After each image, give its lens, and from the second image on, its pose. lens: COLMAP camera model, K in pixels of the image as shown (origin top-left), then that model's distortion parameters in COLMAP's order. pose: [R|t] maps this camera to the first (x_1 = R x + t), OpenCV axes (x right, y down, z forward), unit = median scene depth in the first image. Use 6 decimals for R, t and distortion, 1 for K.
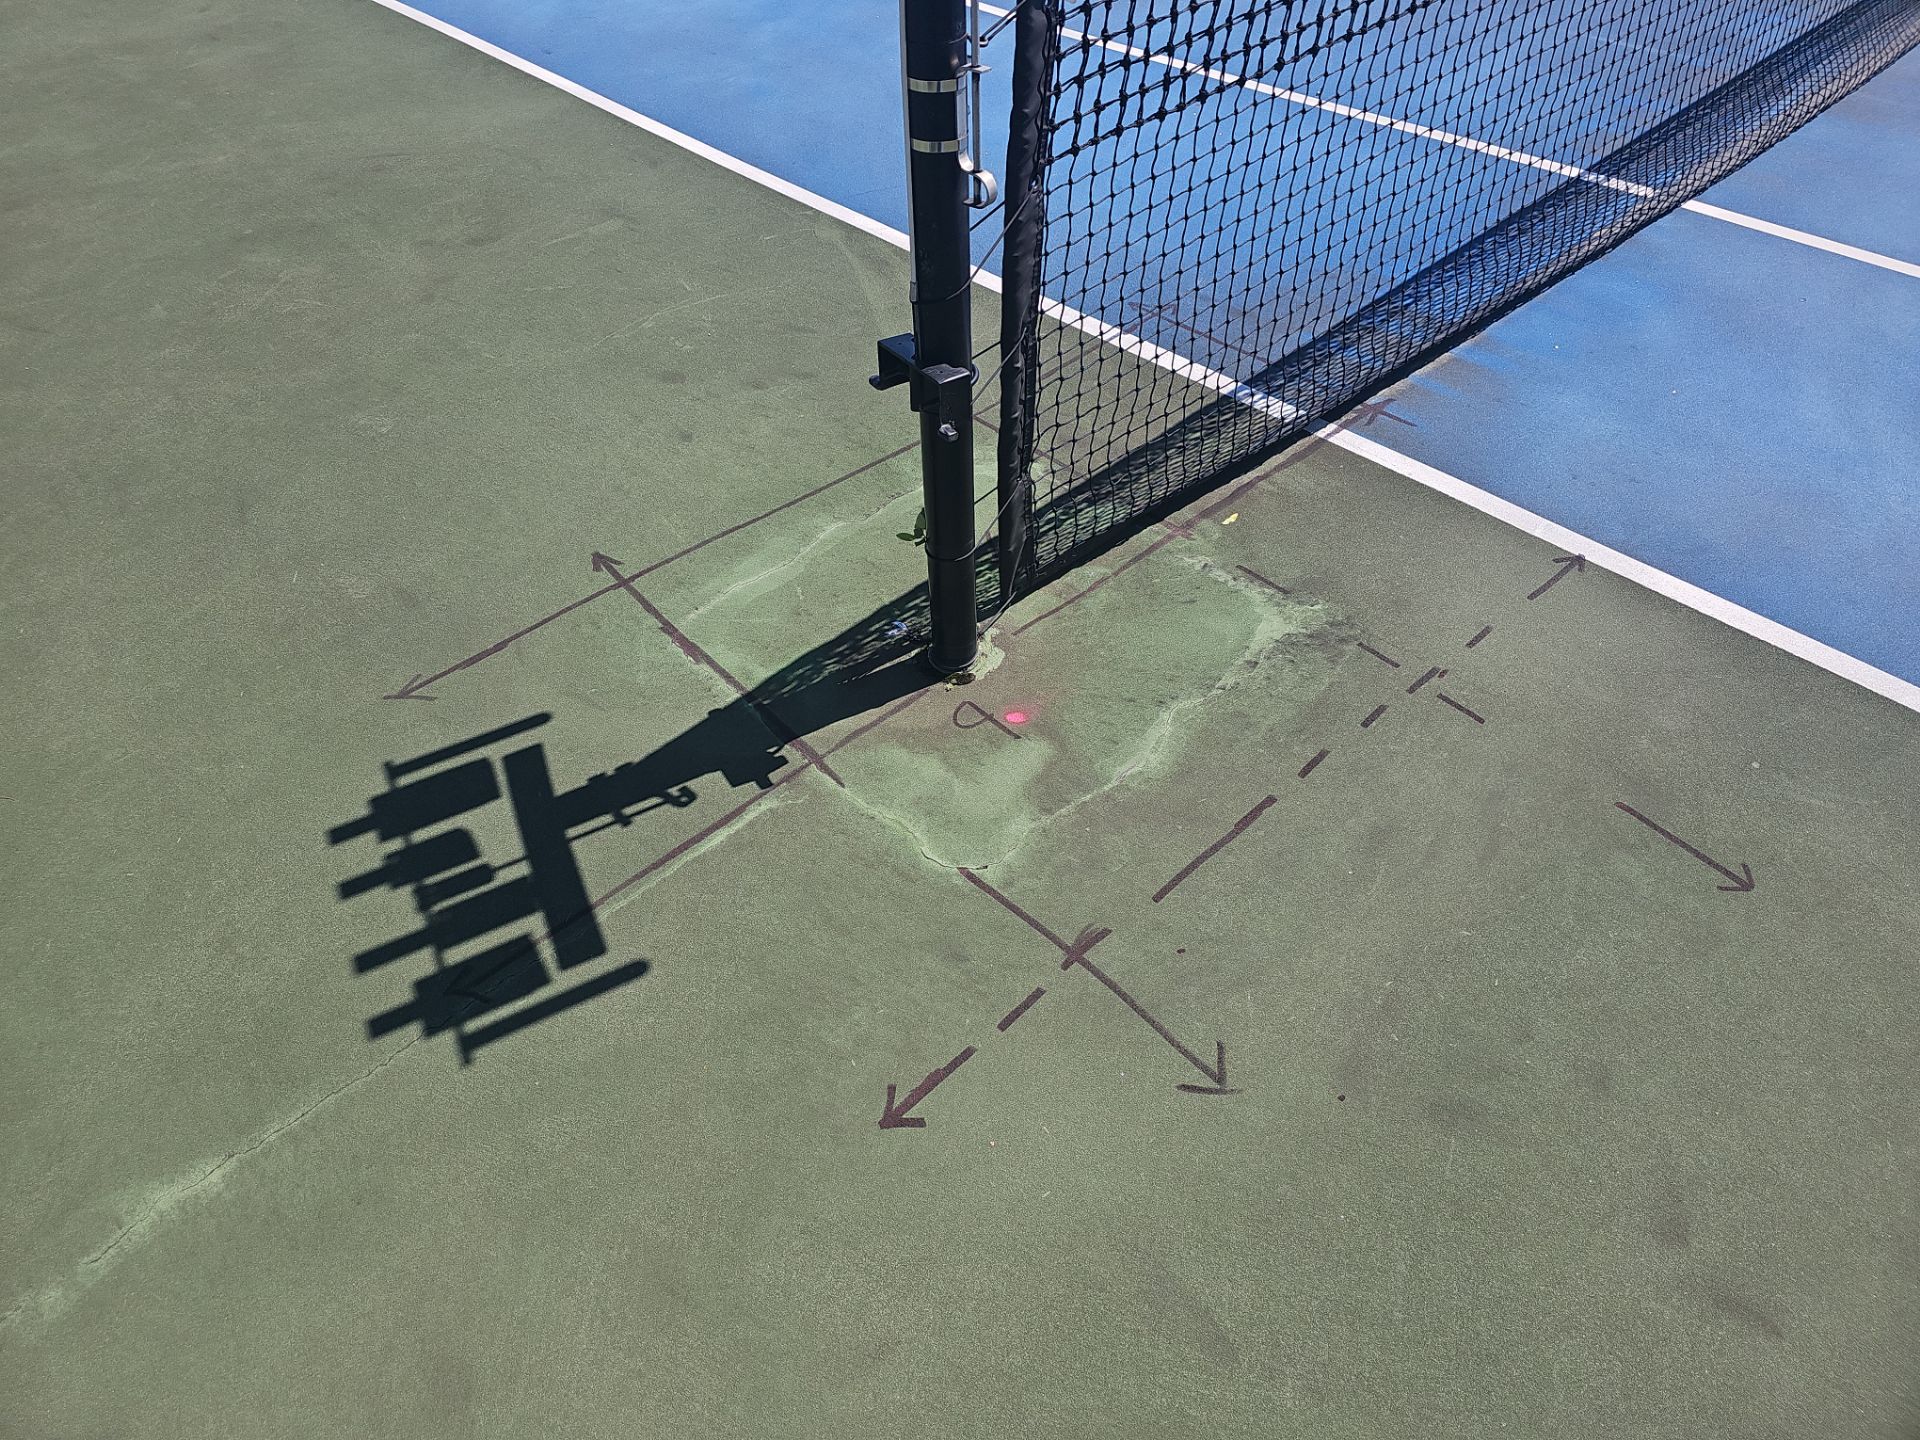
lens RADIAL K [[1261.0, 0, 918.3], [0, 1261.0, 701.3], [0, 0, 1]] dist [0.043122, -0.036119]
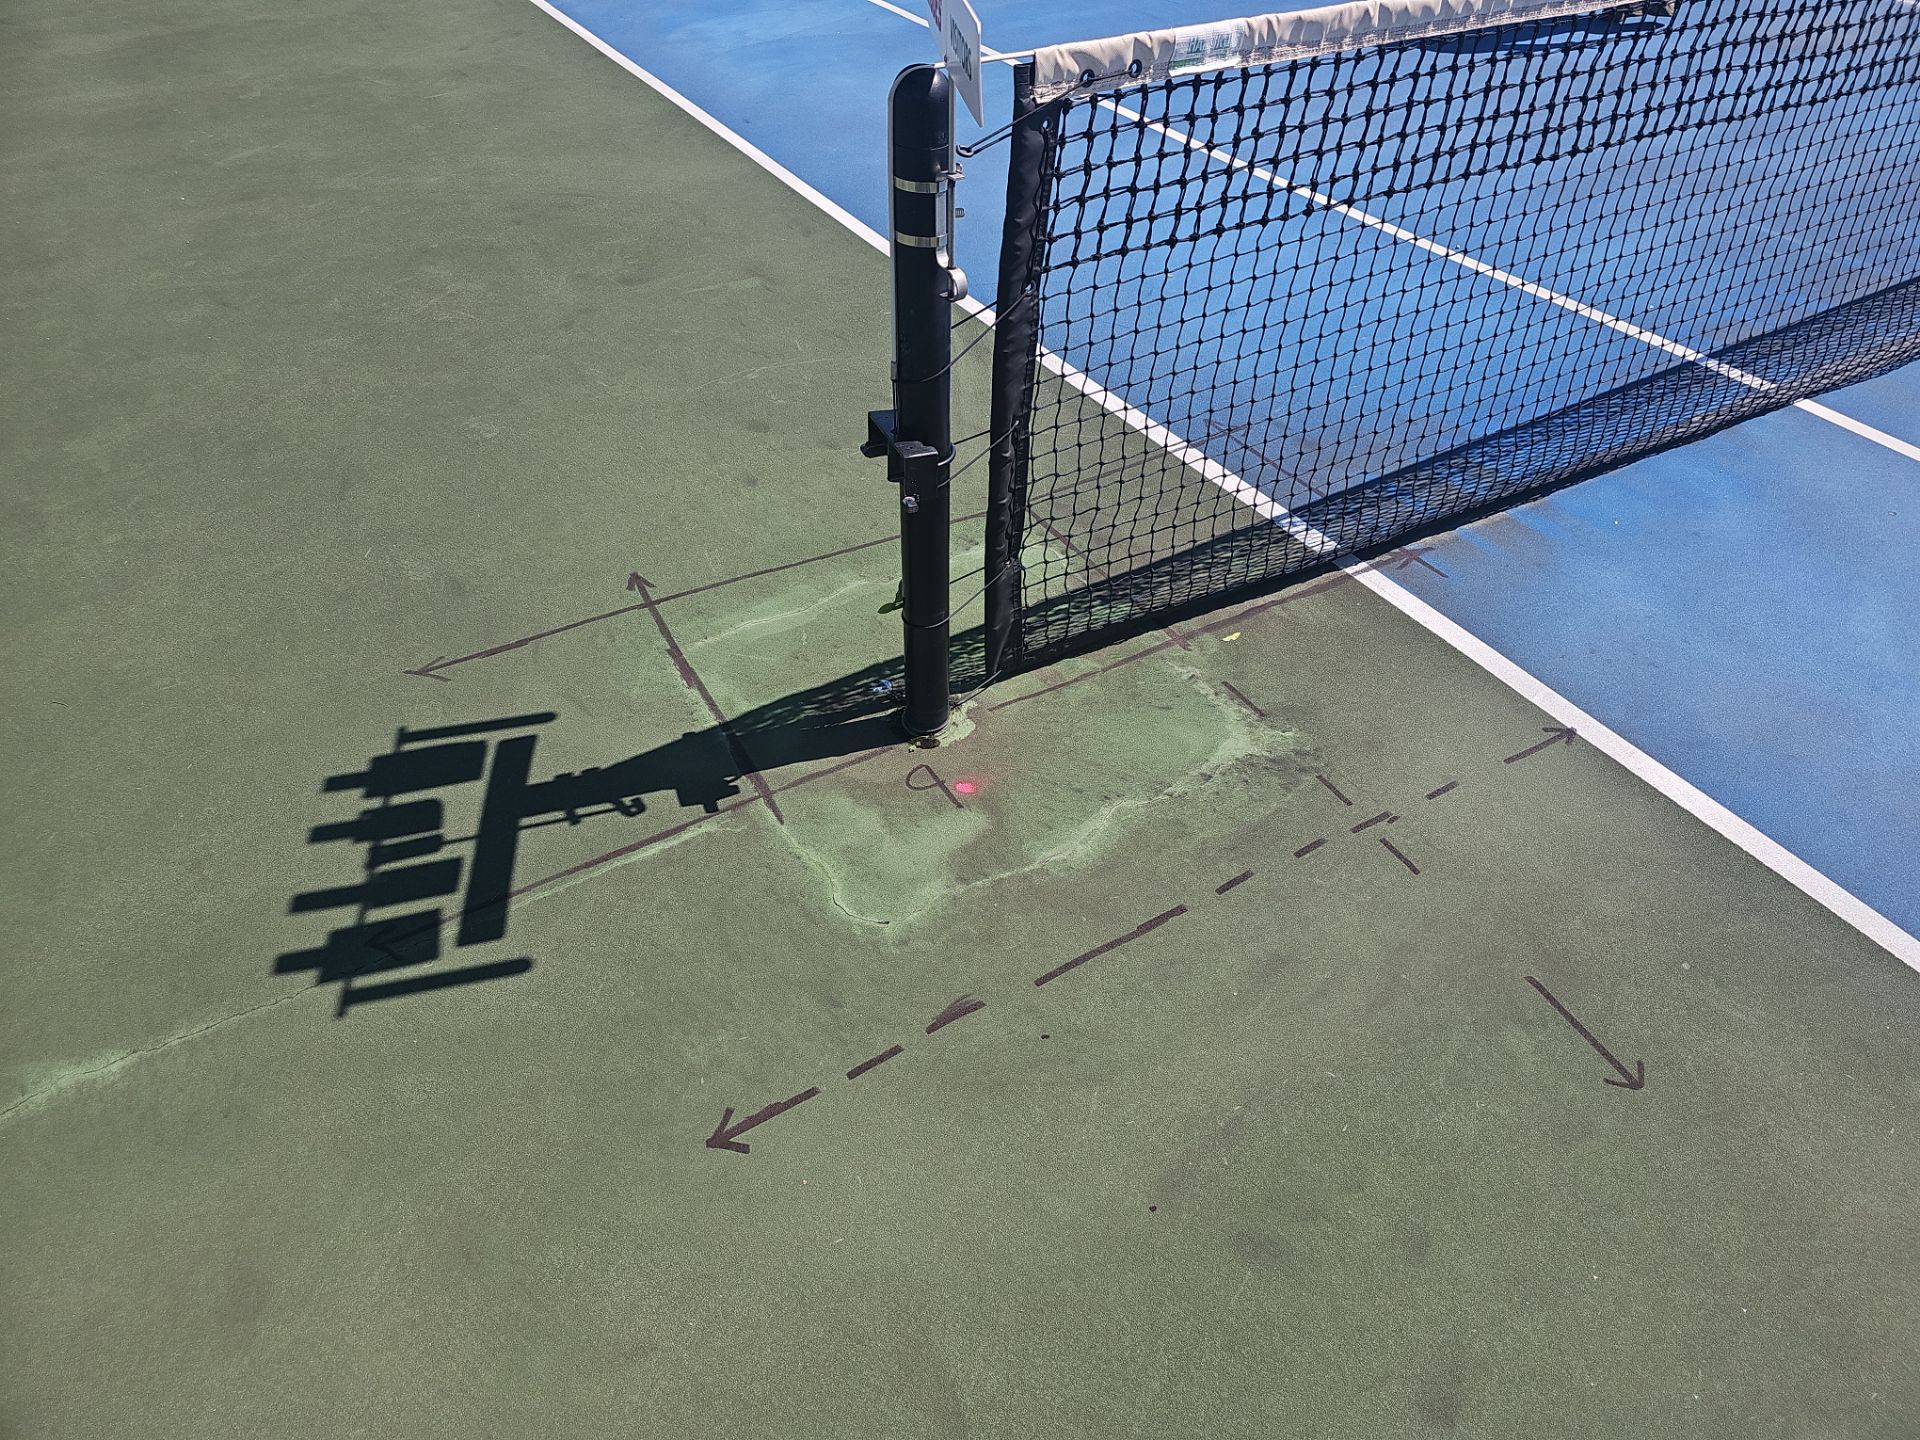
lens RADIAL K [[1261.0, 0, 952.4], [0, 1261.0, 702.6], [0, 0, 1]] dist [0.043122, -0.036119]
pose [[0.980078, 0.165414, -0.109933, 0.173391], [-0.171972, 0.983672, -0.053062, 0.000242], [0.099361, 0.070911, 0.992522, -0.028686]]
